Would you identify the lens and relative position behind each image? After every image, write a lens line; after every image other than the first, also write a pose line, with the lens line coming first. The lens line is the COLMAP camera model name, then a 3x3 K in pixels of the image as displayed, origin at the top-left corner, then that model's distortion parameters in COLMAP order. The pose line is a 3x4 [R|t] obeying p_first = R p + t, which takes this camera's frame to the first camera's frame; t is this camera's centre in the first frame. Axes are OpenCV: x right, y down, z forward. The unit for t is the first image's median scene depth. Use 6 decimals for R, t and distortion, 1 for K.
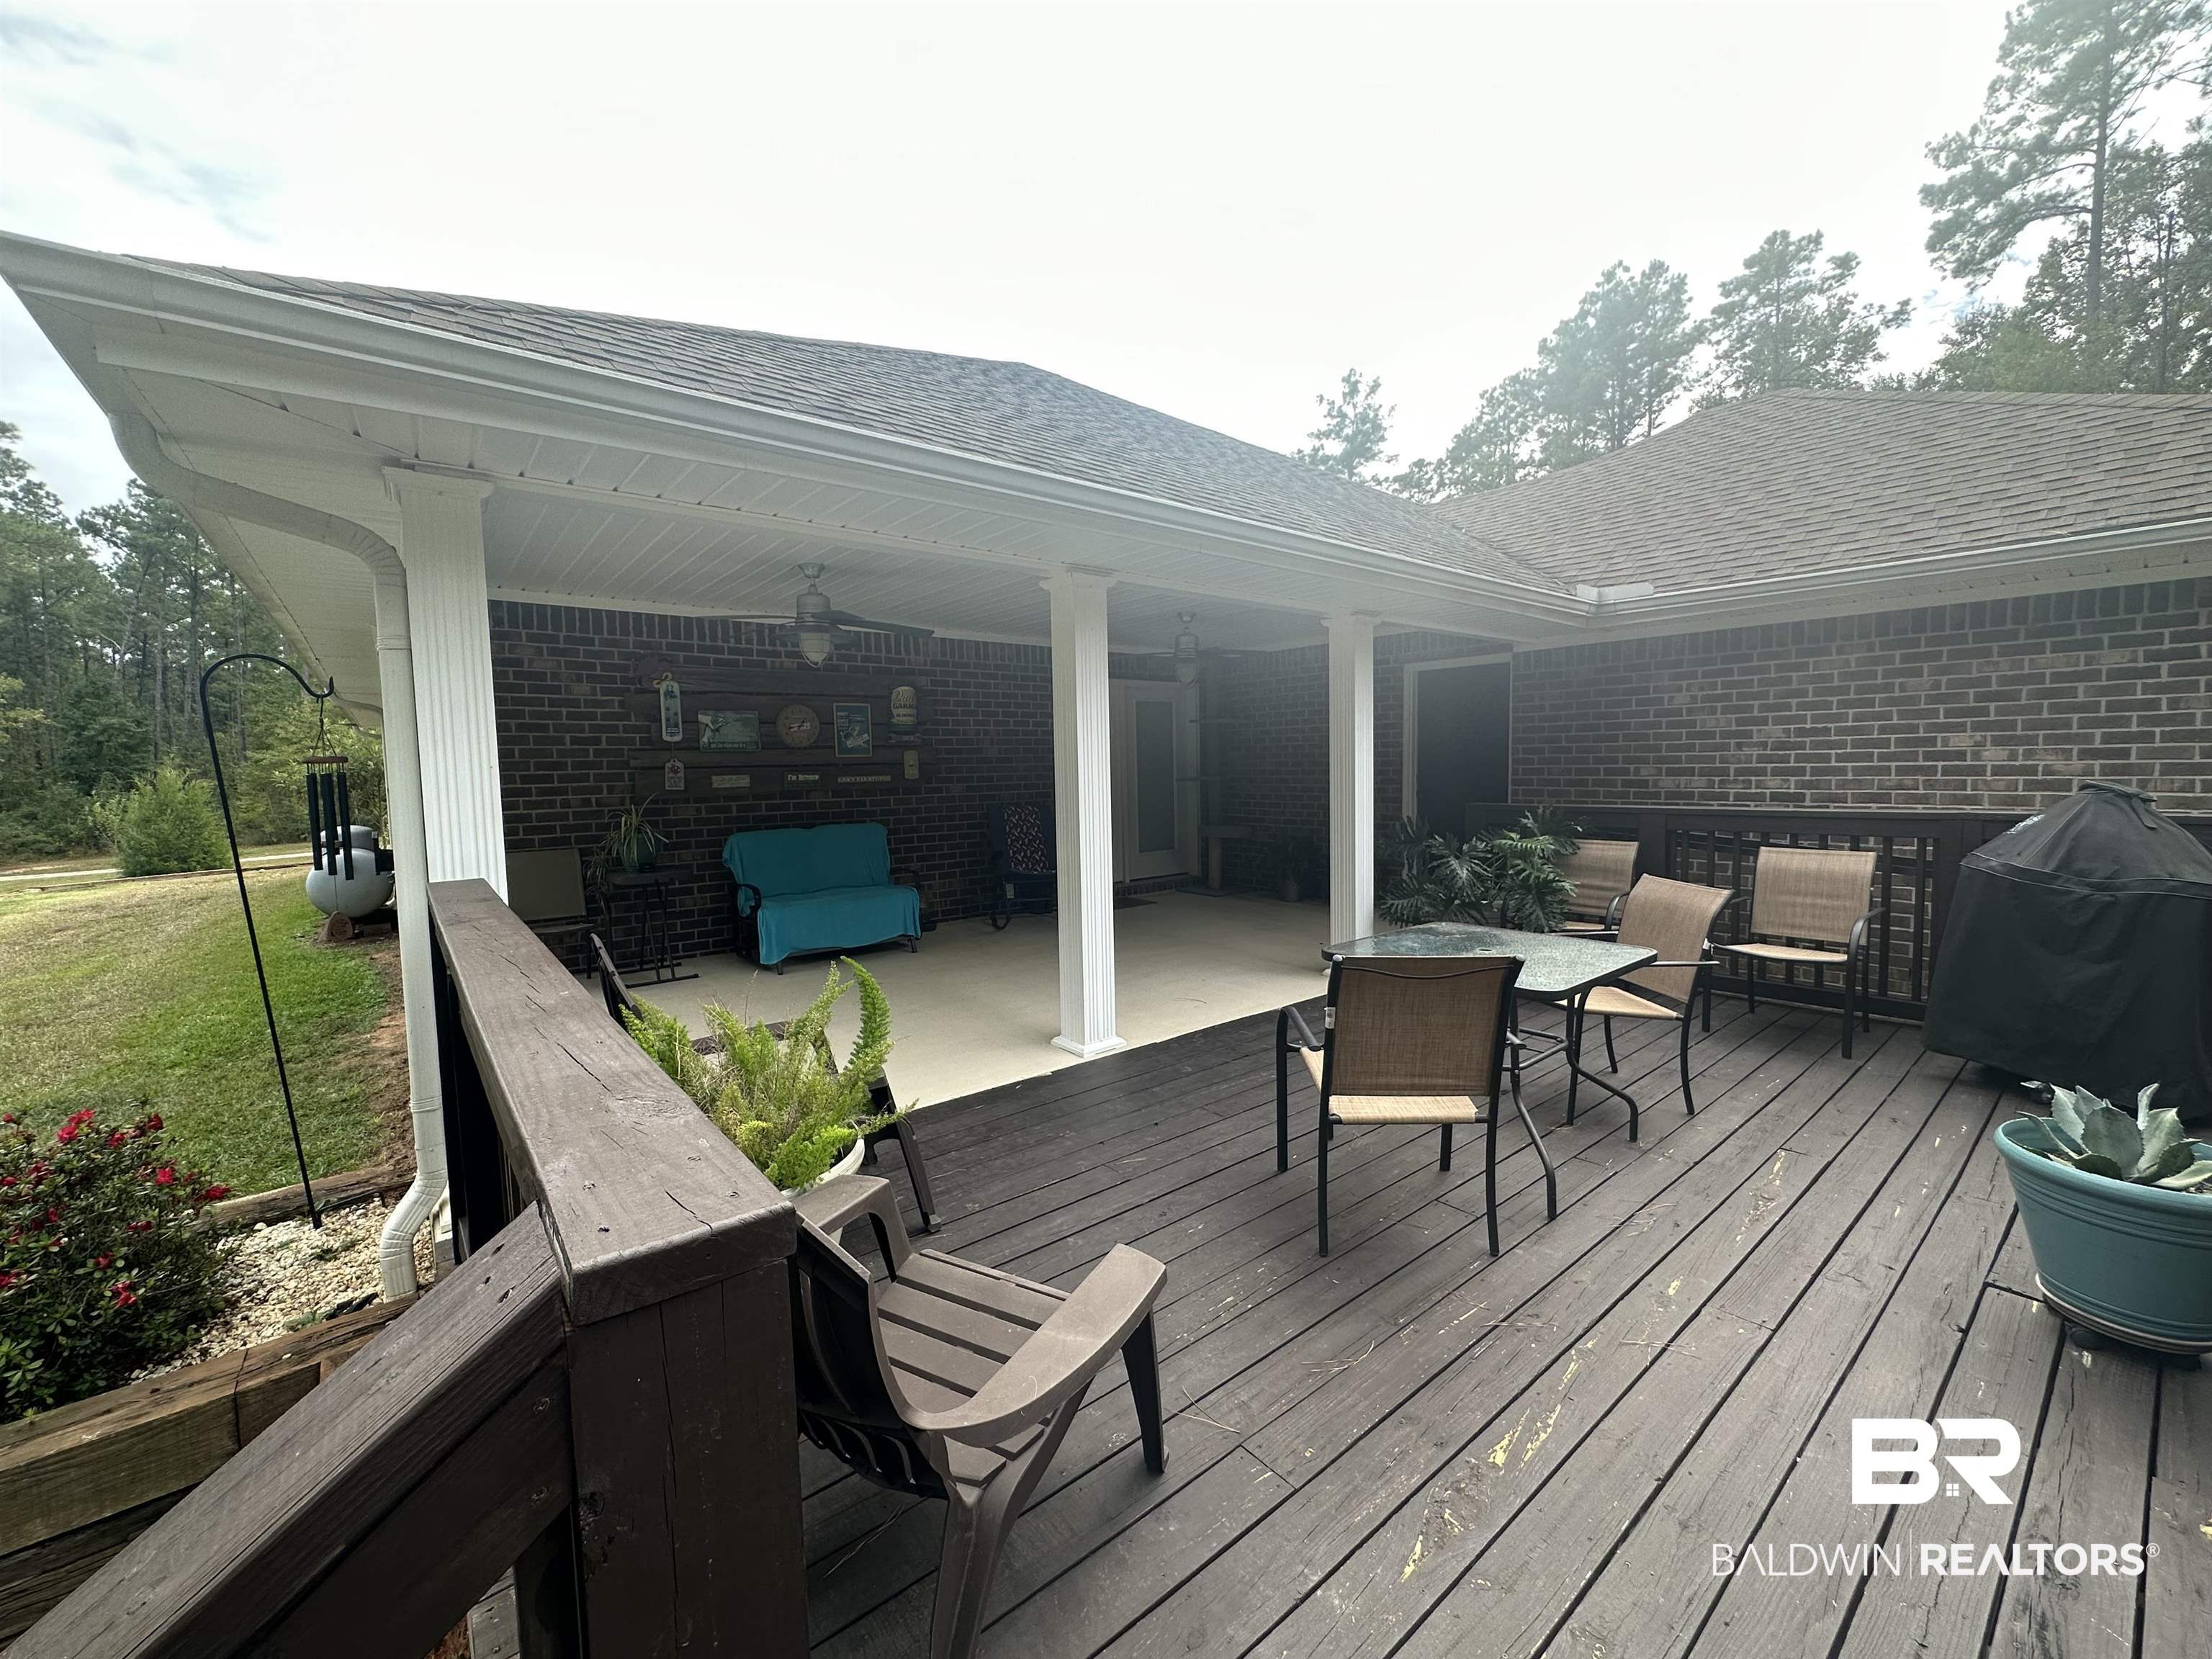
lens RADIAL K [[880.9, 0, 1106.0], [0, 880.9, 829.5], [0, 0, 1]] dist [-0.001264, 0.000510]
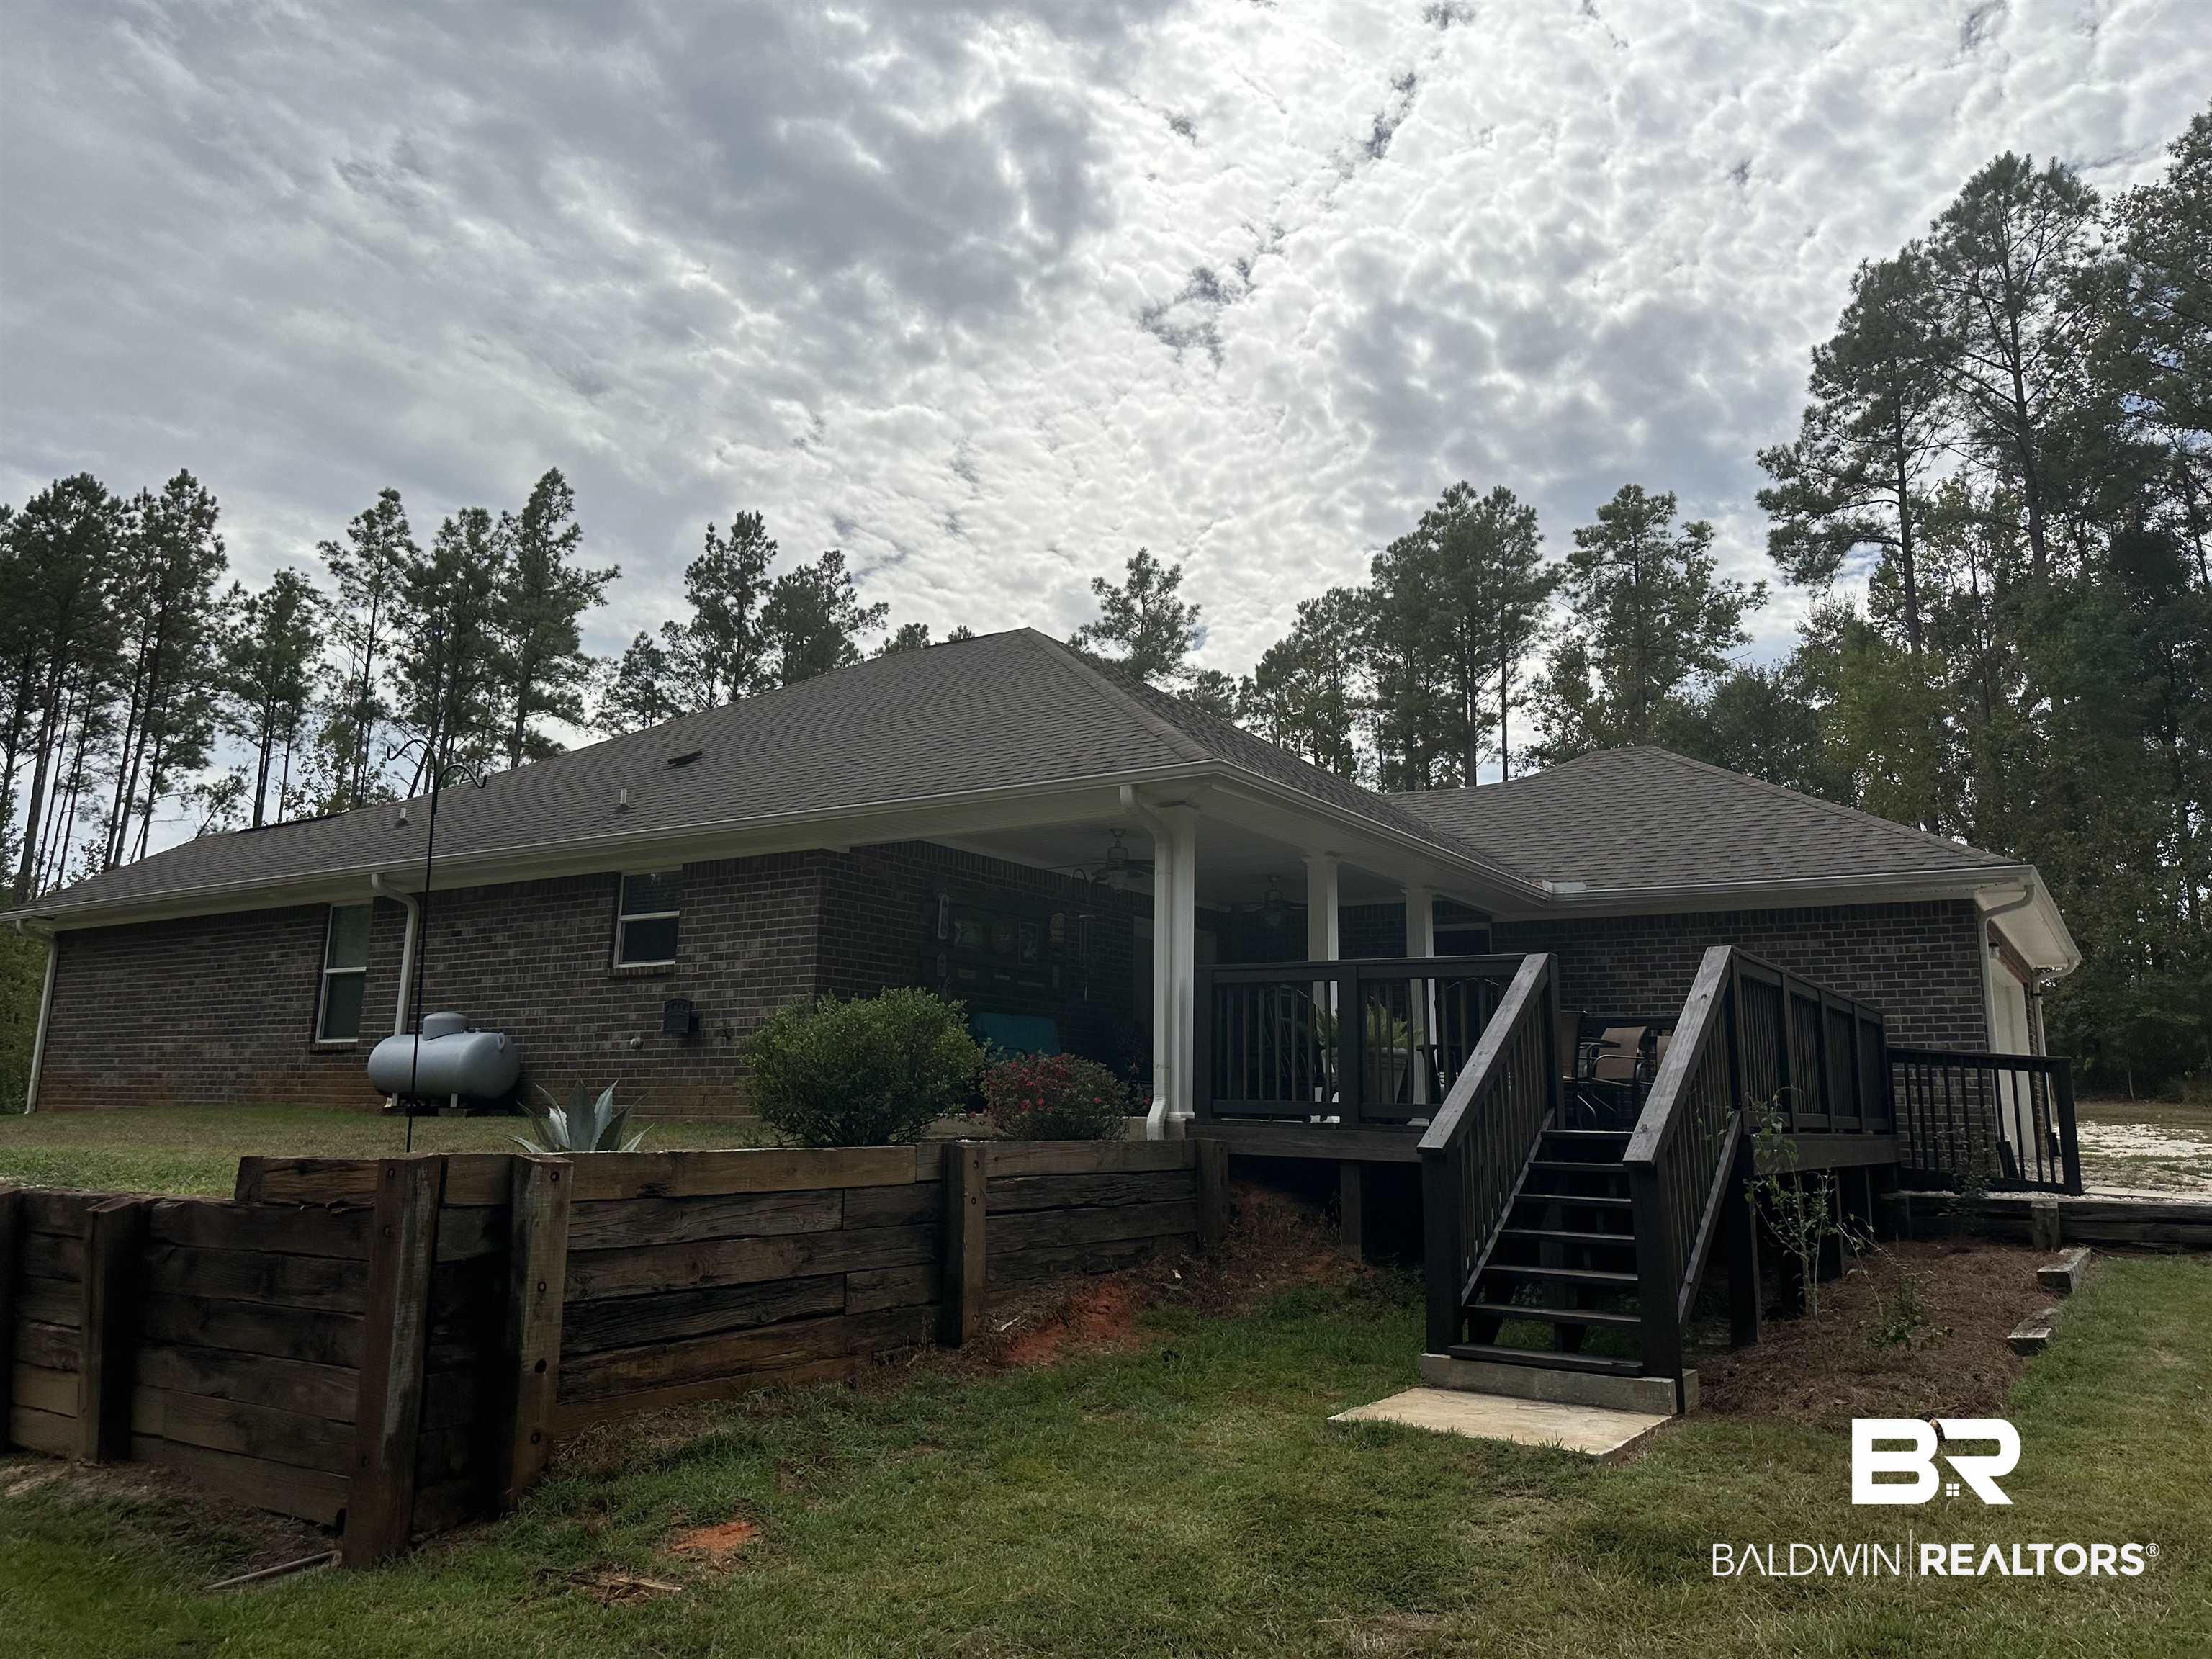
lens RADIAL K [[1562.5, 0, 1106.0], [0, 1562.5, 829.5], [0, 0, 1]] dist [0.239379, -0.475208]
pose [[0.951885, 0.089483, 0.293101, -0.154723], [-0.012070, 0.966625, -0.255909, 0.054629], [-0.306218, 0.240059, 0.921196, -0.206428]]
